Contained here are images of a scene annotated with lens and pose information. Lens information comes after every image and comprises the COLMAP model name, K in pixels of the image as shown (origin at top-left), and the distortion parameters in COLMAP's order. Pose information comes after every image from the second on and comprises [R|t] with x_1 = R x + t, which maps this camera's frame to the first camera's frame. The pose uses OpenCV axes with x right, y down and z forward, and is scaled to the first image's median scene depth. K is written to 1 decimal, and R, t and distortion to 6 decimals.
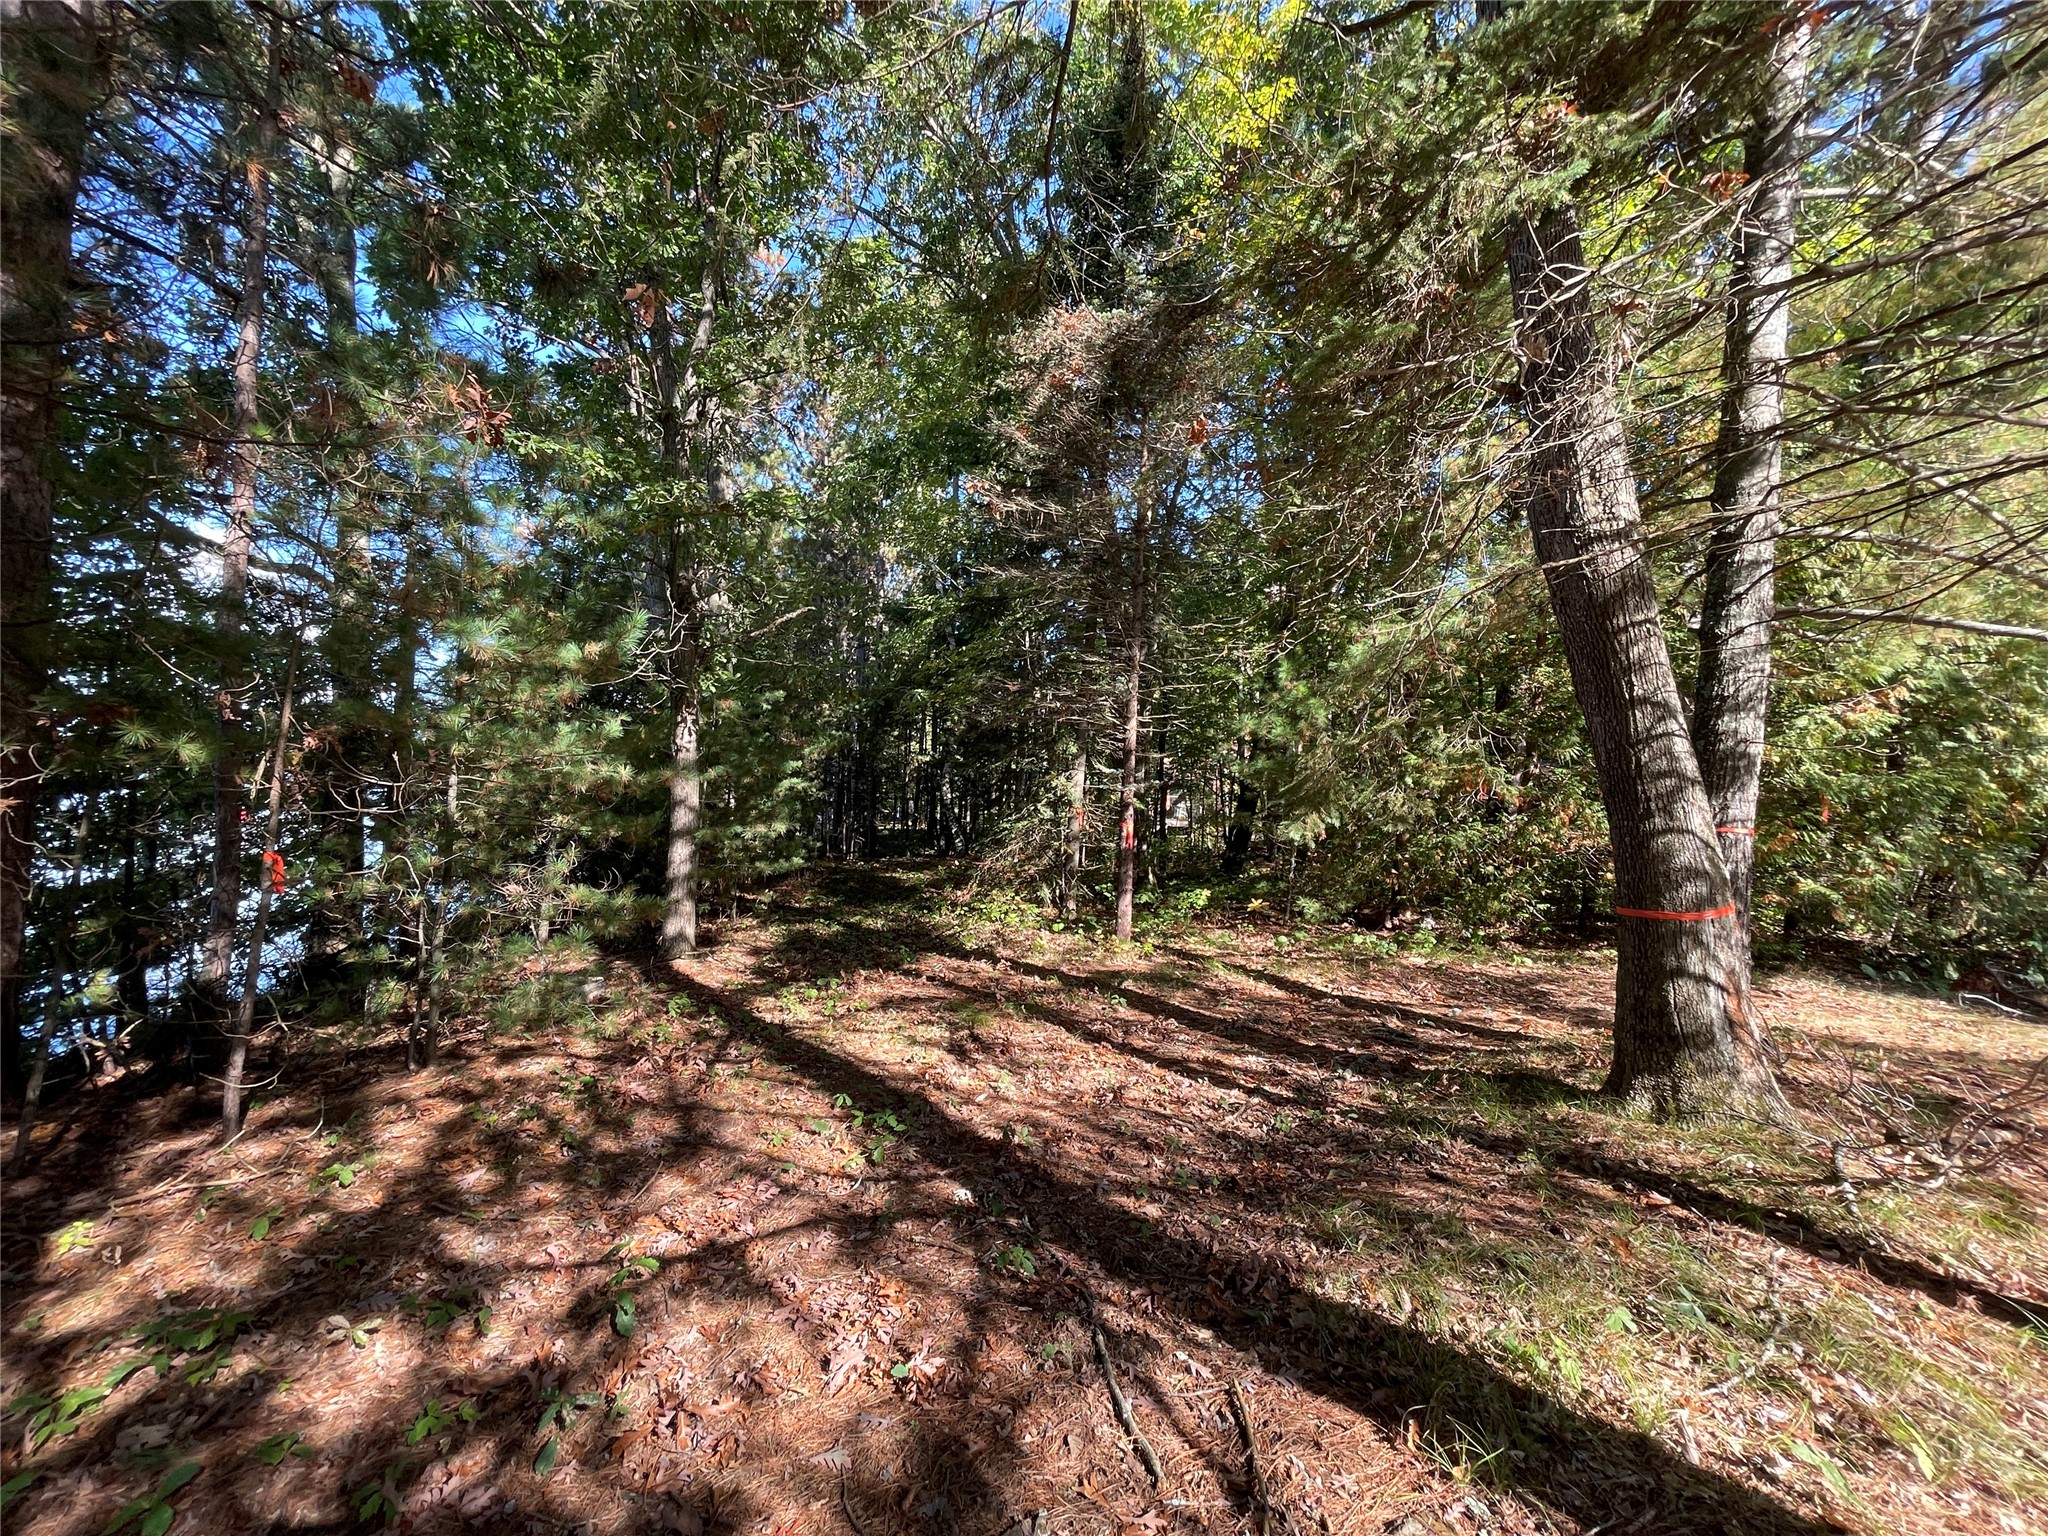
lens RADIAL K [[827.8, 0, 1016.7], [0, 827.8, 767.3], [0, 0, 1]] dist [-0.001035, 0.000382]
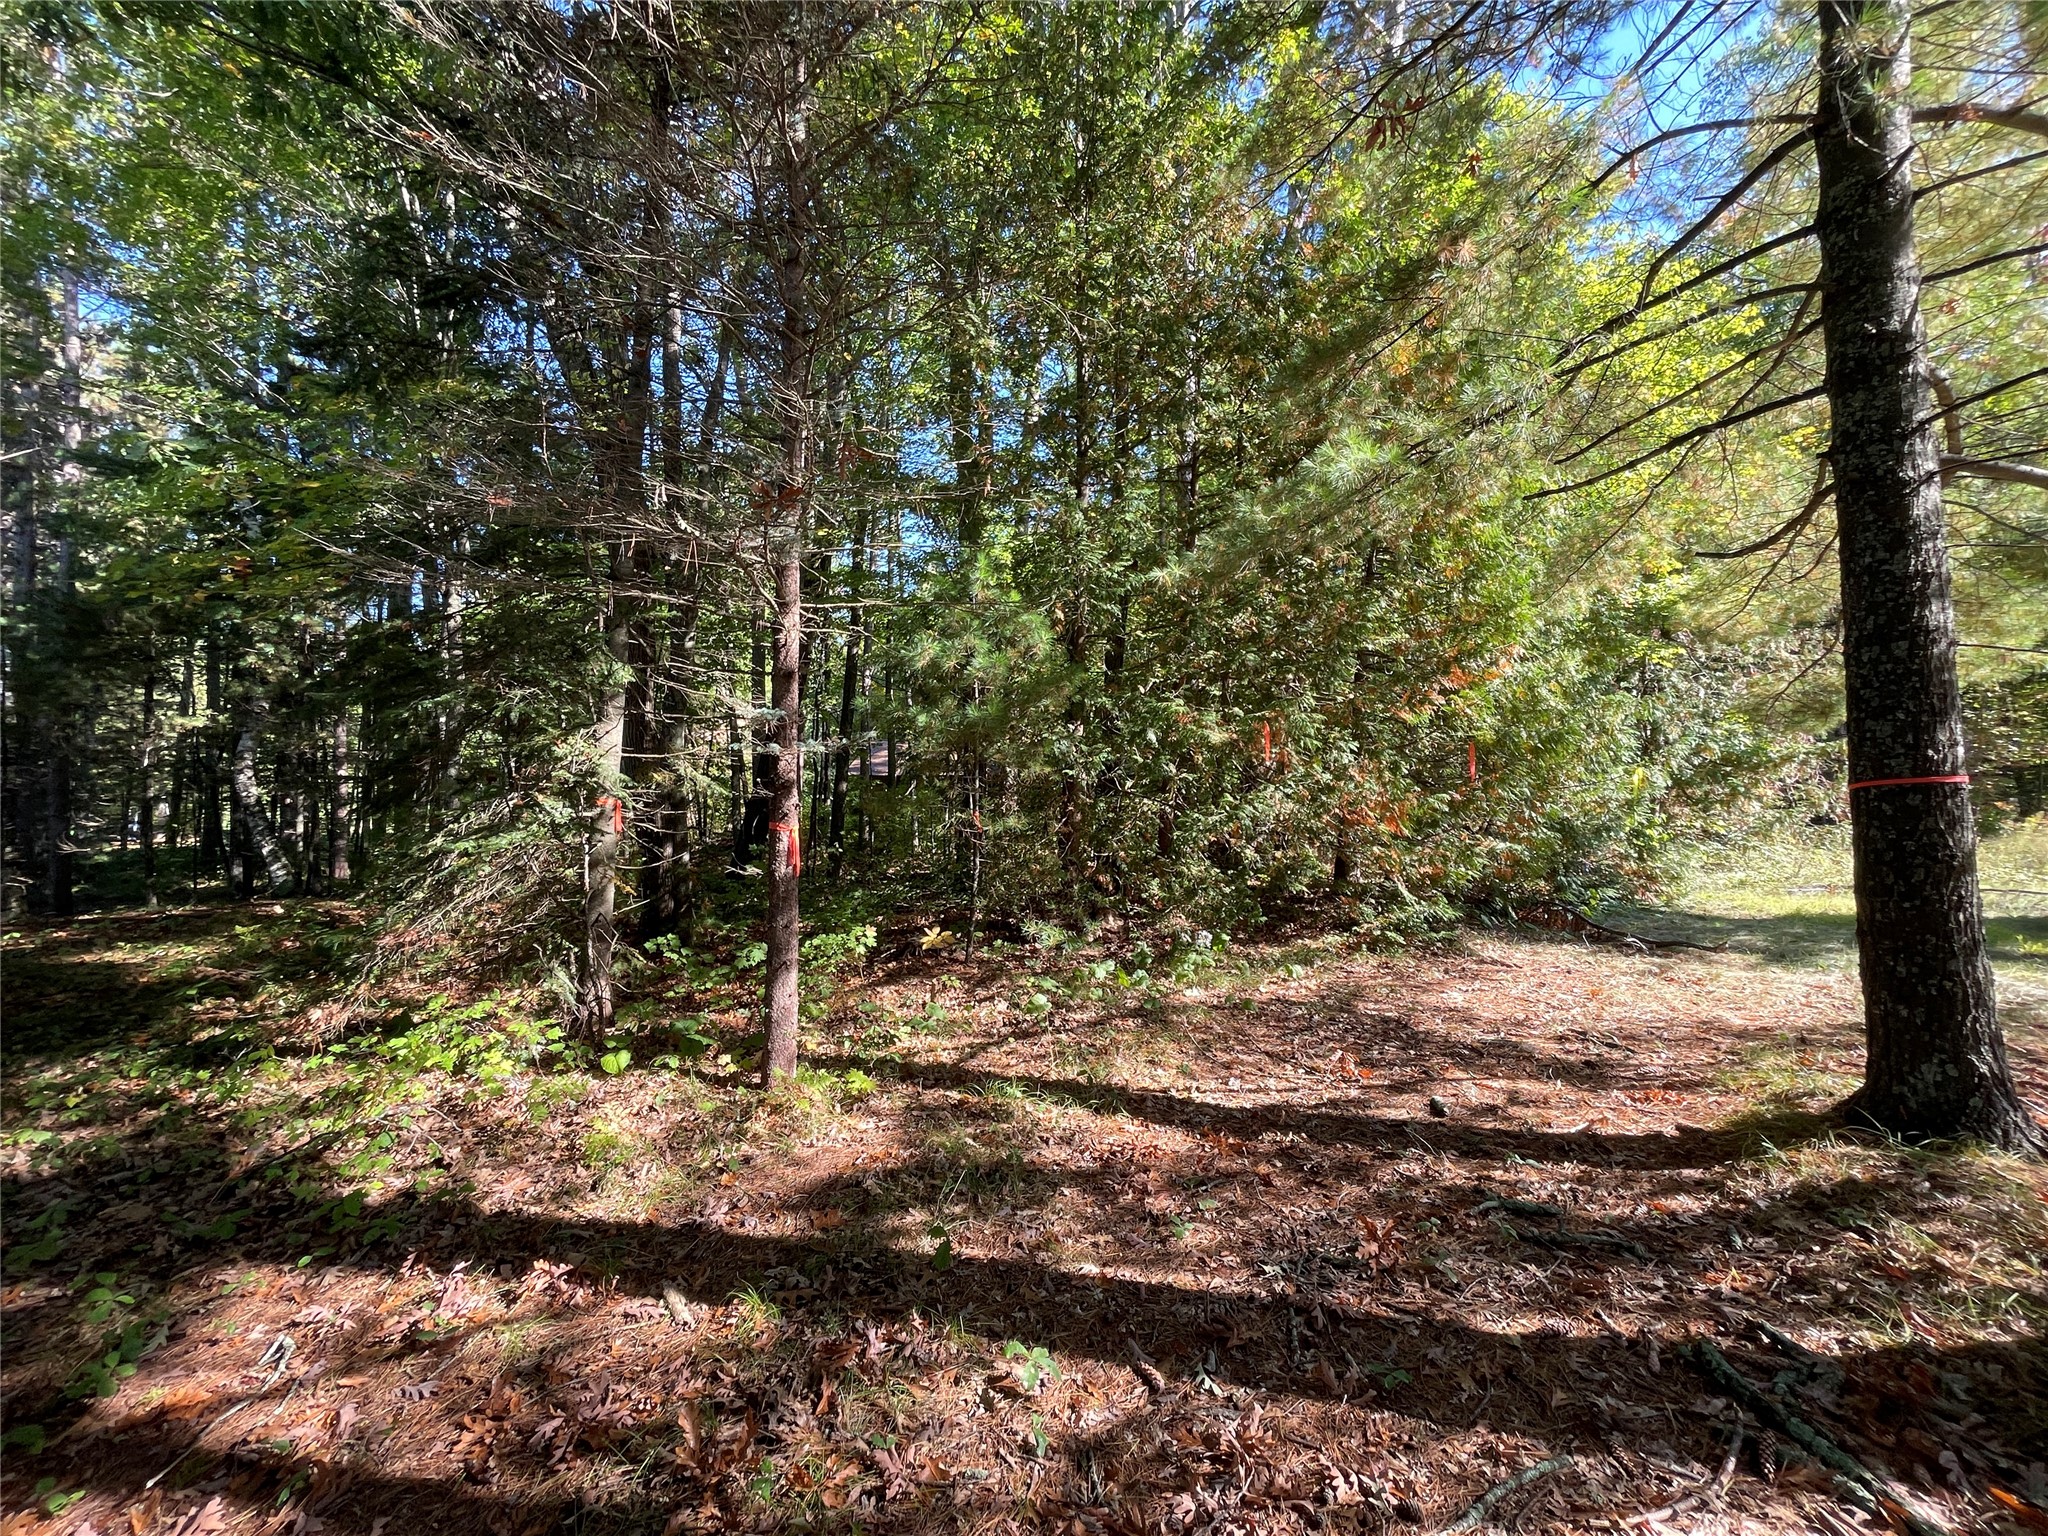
lens RADIAL K [[827.8, 0, 1016.7], [0, 827.8, 767.3], [0, 0, 1]] dist [-0.001035, 0.000382]
pose [[0.781087, -0.020054, 0.624100, -0.051310], [0.008626, 0.999735, 0.021328, 0.021396], [-0.624363, -0.011276, 0.781053, 0.435275]]
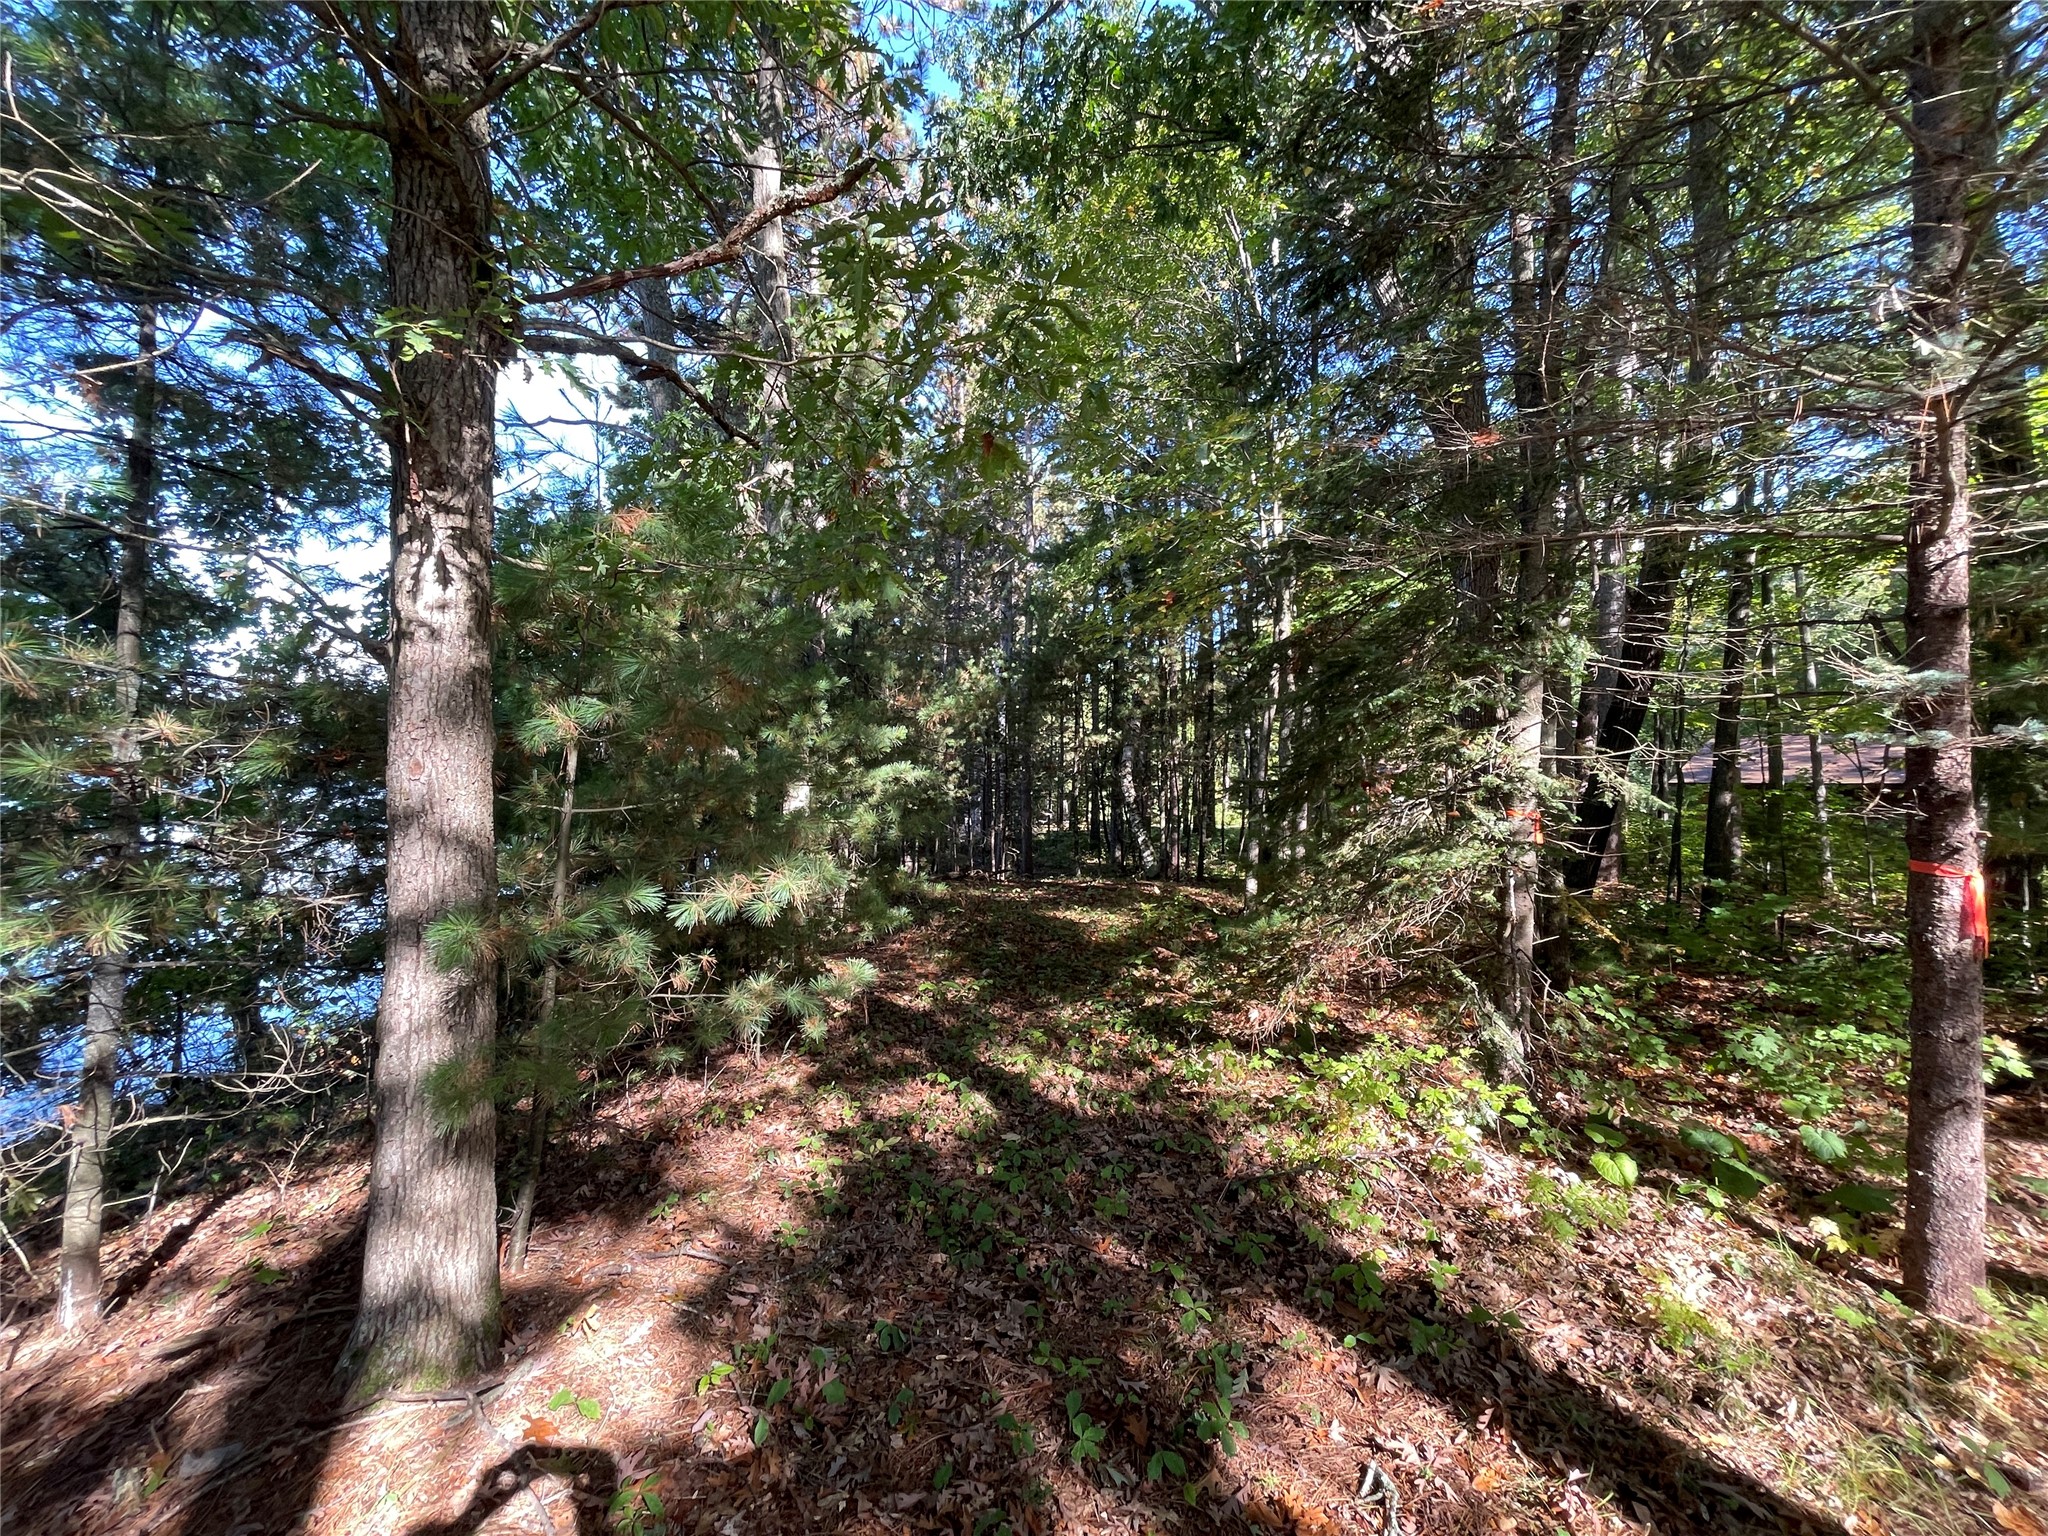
lens RADIAL K [[827.8, 0, 1016.7], [0, 827.8, 767.3], [0, 0, 1]] dist [-0.001035, 0.000382]
pose [[0.984070, -0.025804, -0.175897, -0.105746], [0.026211, 0.999656, -0.000007, 0.021150], [0.175836, -0.004604, 0.984409, 0.527772]]
